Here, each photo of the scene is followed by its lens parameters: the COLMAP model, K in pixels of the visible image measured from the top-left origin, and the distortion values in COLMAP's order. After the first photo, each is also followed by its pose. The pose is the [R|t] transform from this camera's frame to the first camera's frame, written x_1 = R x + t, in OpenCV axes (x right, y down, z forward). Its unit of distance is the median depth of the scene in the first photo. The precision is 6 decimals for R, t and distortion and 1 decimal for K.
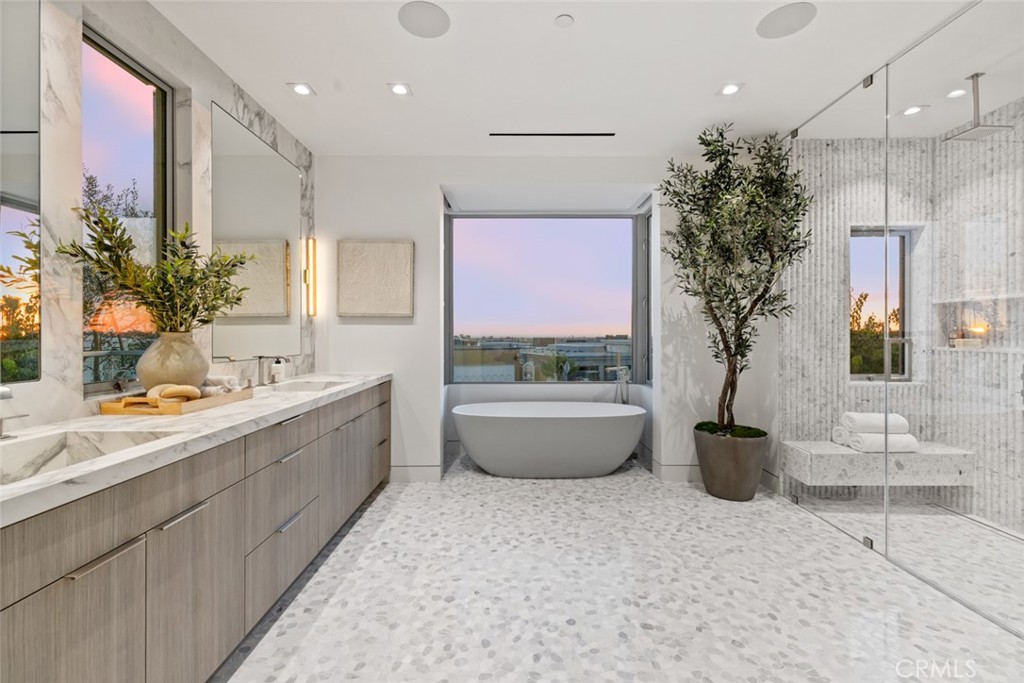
lens RADIAL K [[428.0, 0, 512.1], [0, 428.0, 338.2], [0, 0, 1]] dist [0.000205, 0.000488]
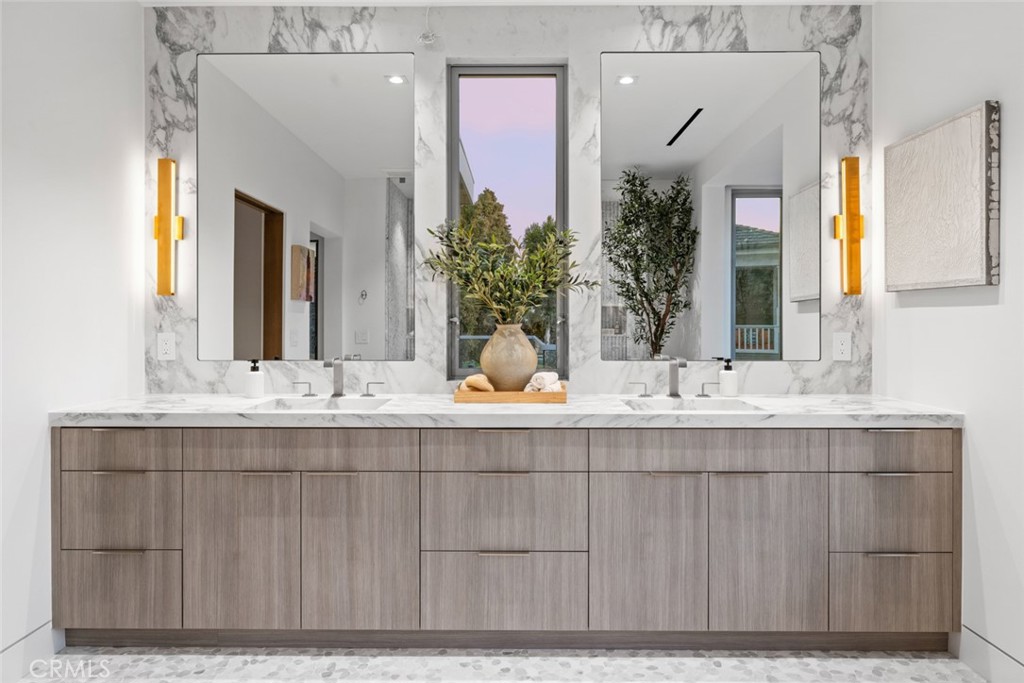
lens RADIAL K [[669.6, 0, 512.5], [0, 669.6, 330.6], [0, 0, 1]] dist [0.004253, 0.000747]
pose [[-0.000910, 0.008721, -0.999962, 0.928637], [-0.009285, 0.999919, 0.008729, -0.015999], [0.999956, 0.009293, -0.000829, 1.207254]]
